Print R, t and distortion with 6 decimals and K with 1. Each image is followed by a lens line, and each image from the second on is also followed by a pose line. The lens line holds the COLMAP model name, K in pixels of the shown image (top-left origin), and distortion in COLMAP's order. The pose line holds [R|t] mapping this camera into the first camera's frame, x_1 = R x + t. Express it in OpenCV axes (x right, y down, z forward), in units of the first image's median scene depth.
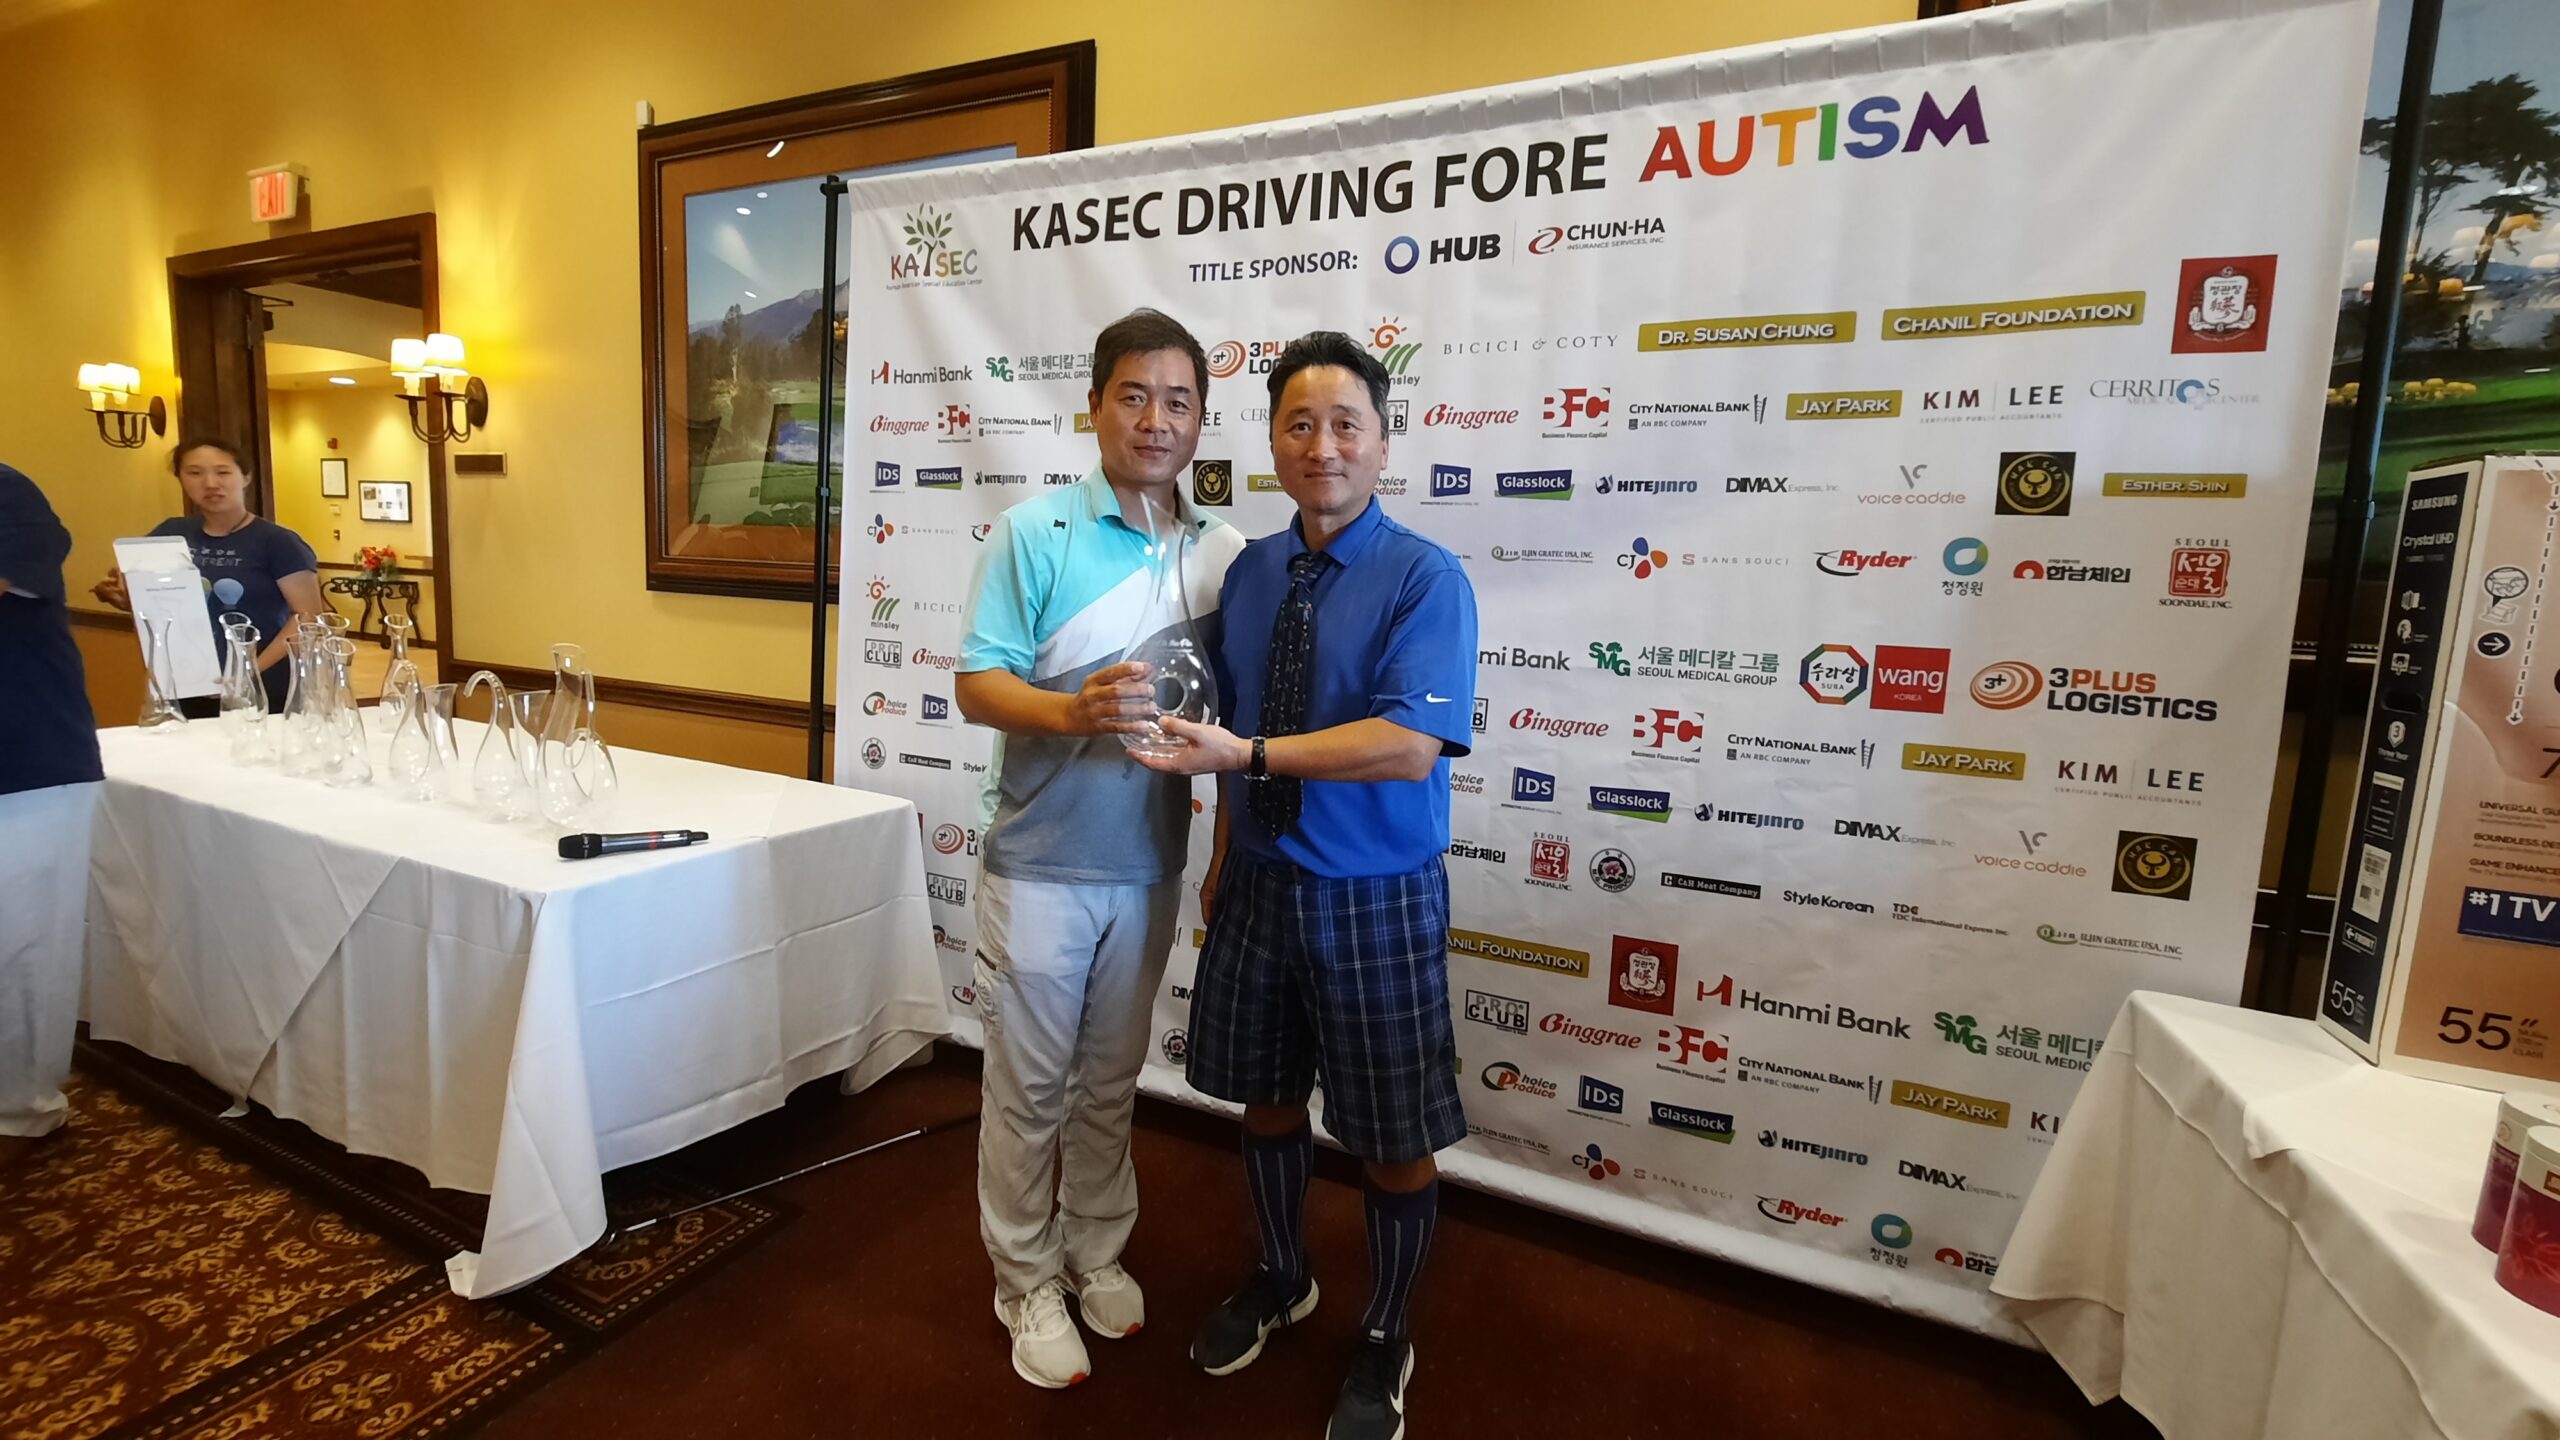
lens RADIAL K [[1027.8, 0, 1284.1], [0, 1027.8, 669.9], [0, 0, 1]] dist [0.009036, -0.015336]
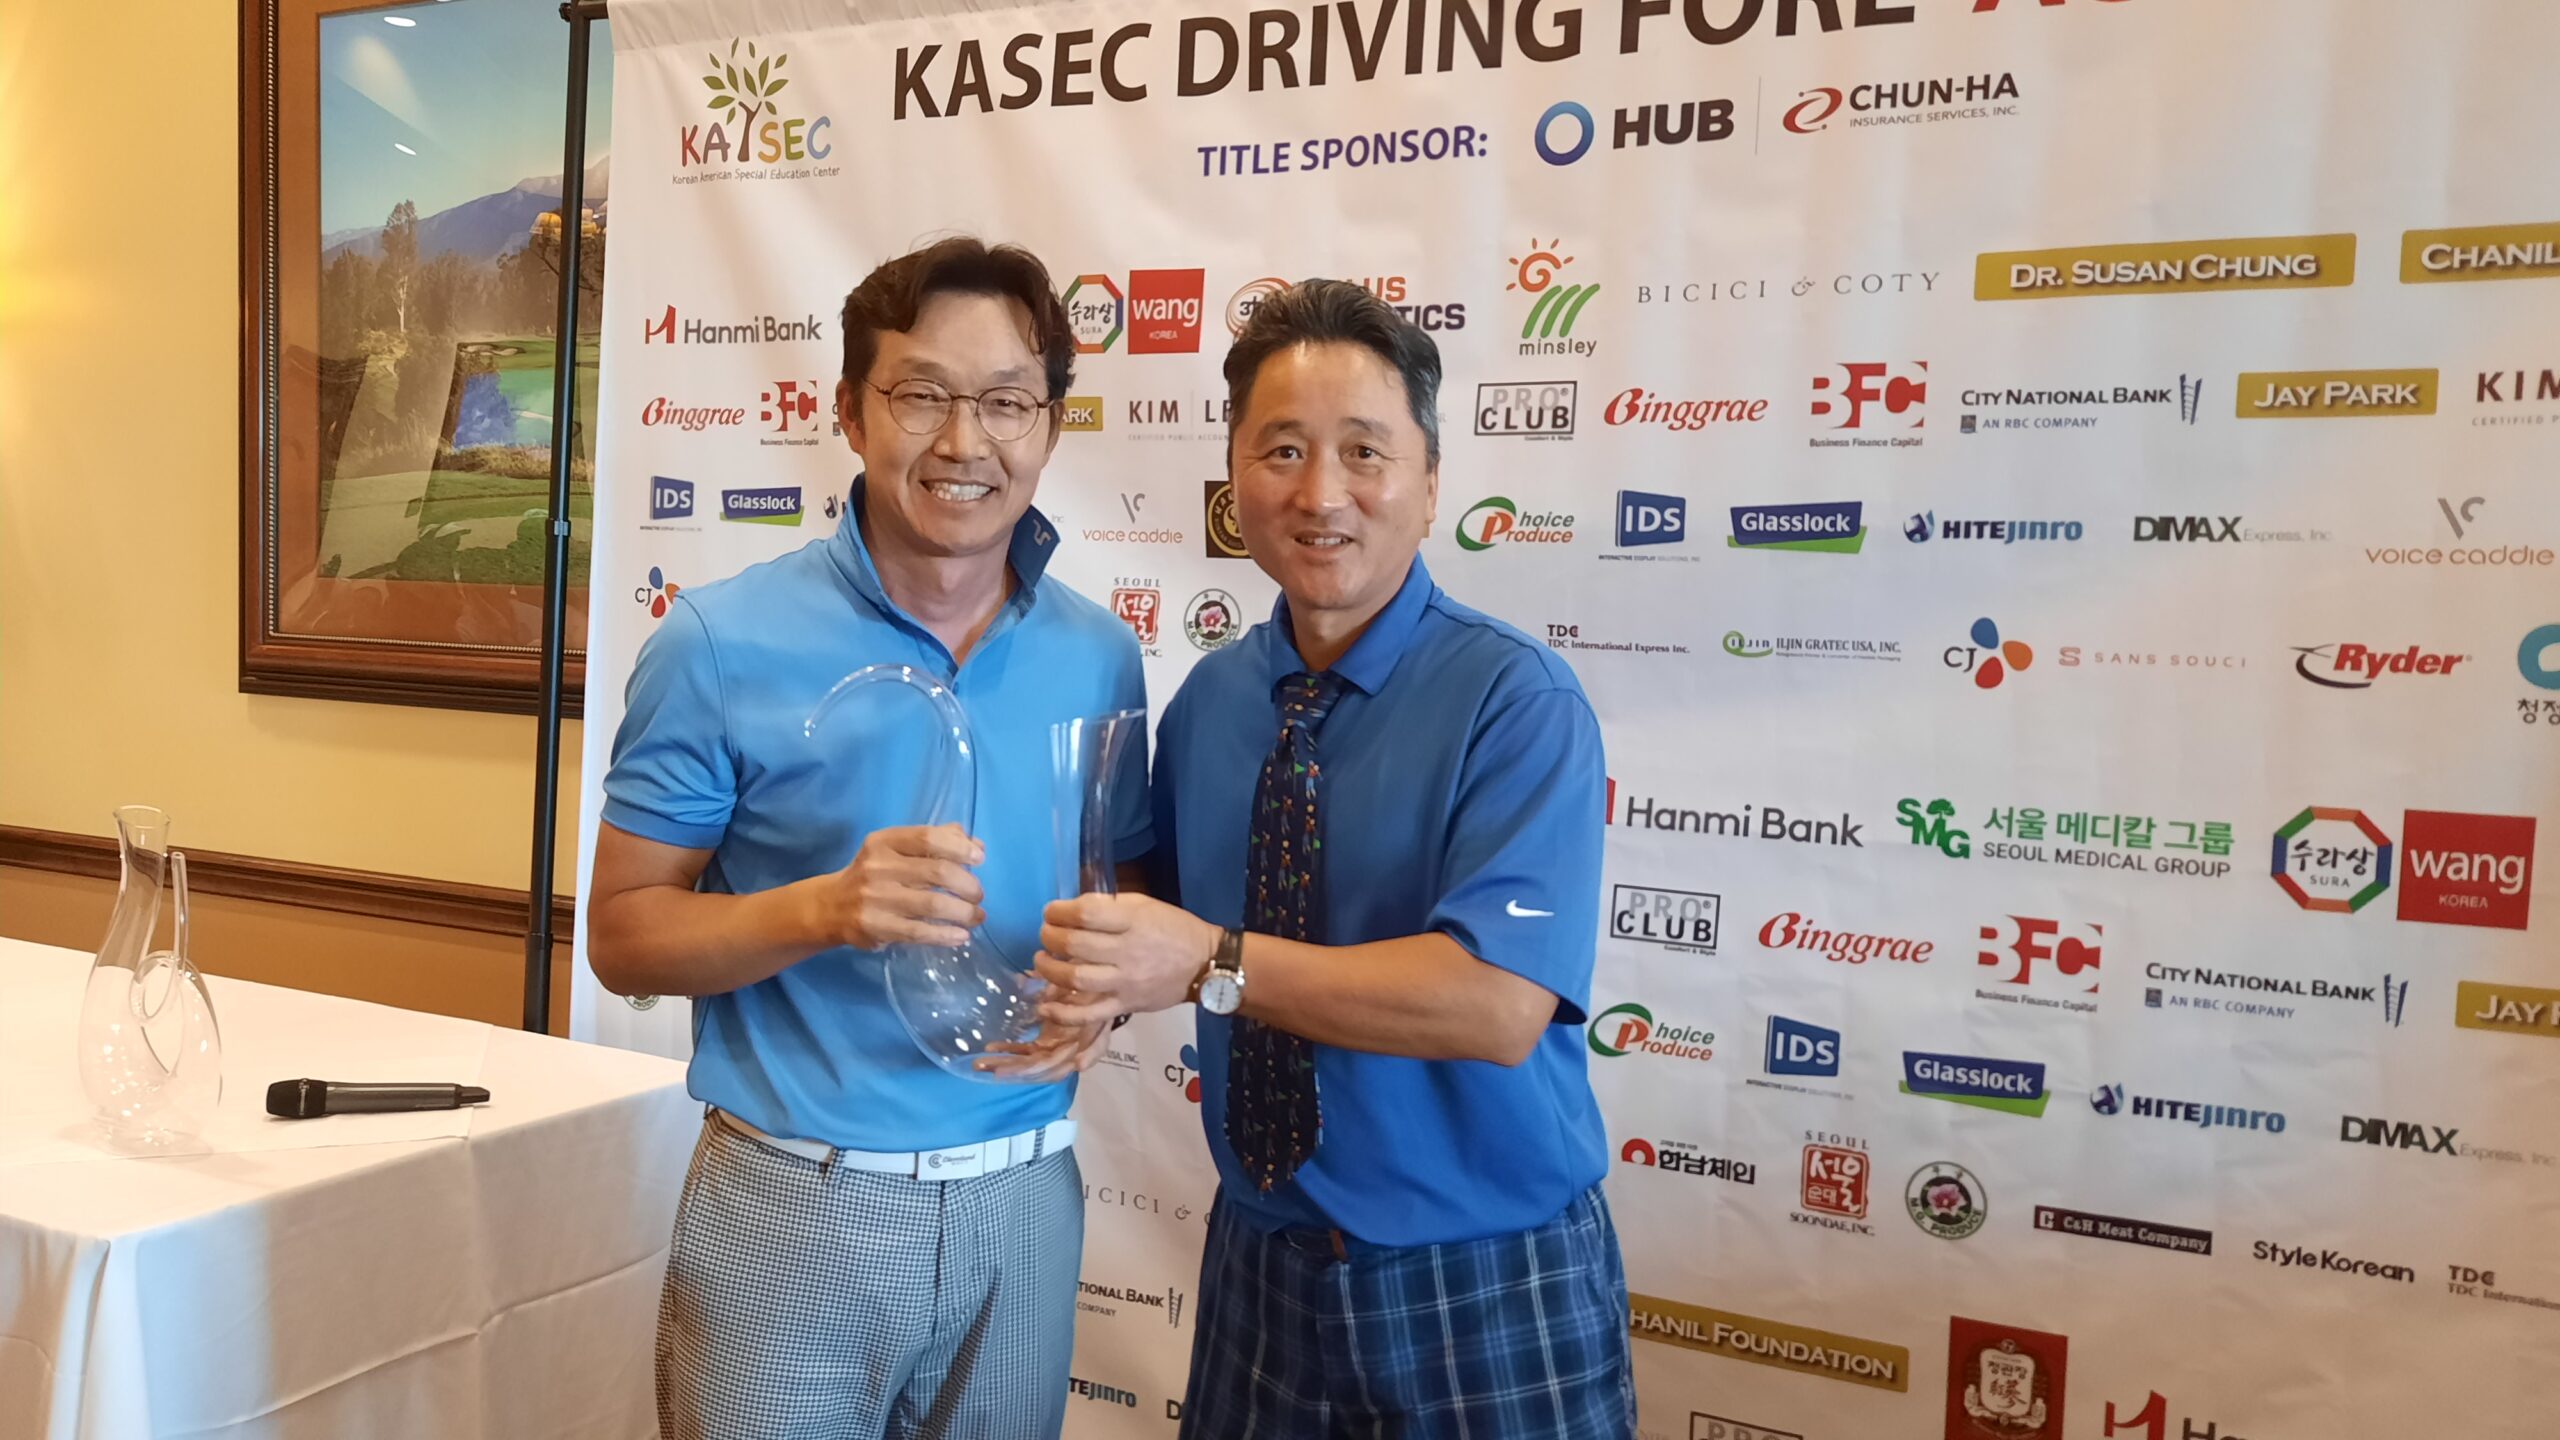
lens RADIAL K [[1897.5, 0, 1285.4], [0, 1897.5, 721.0], [0, 0, 1]] dist [0.059809, -0.068563]
pose [[0.999603, -0.003896, -0.027894, -0.015358], [0.002753, 0.999160, -0.040891, -0.027690], [0.028030, 0.040798, 0.998774, -0.077089]]
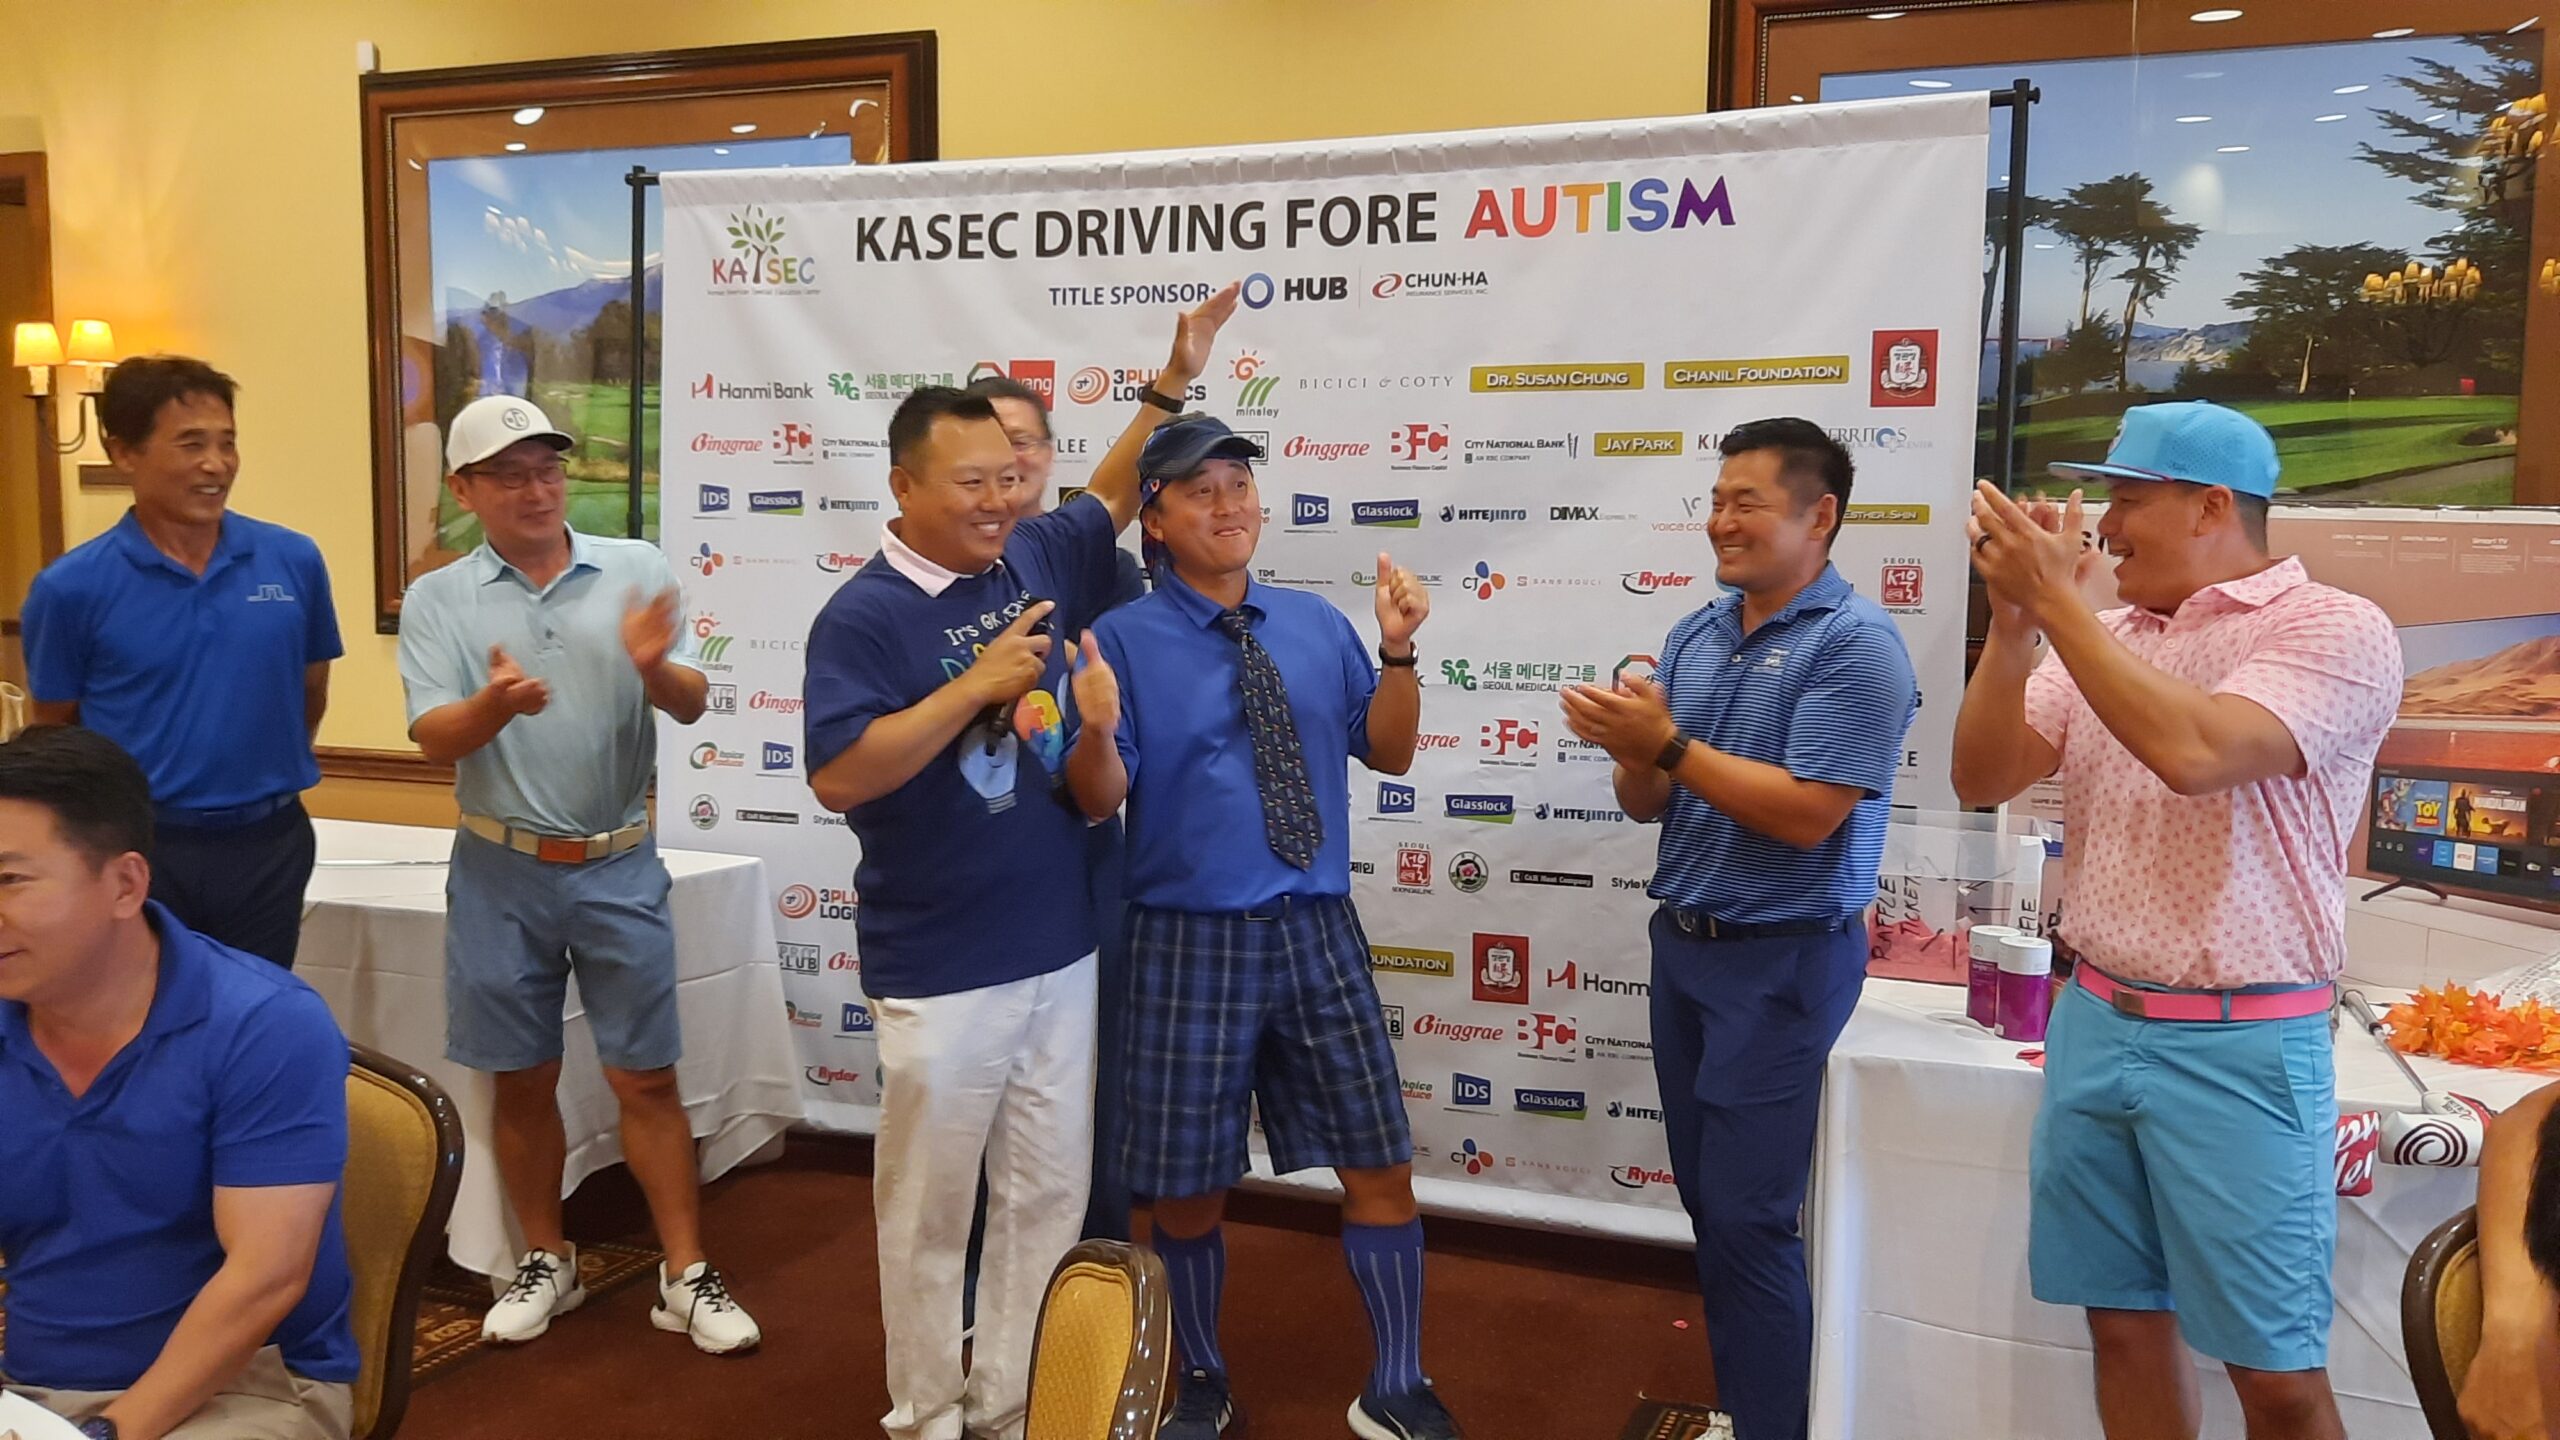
lens RADIAL K [[2040.4, 0, 1342.2], [0, 2040.4, 715.4], [0, 0, 1]] dist [0.052511, -0.094470]
pose [[0.997668, -0.033924, 0.059228, 0.065998], [0.034489, 0.999369, -0.008543, 0.044686], [-0.058901, 0.010566, 0.998208, -1.103248]]
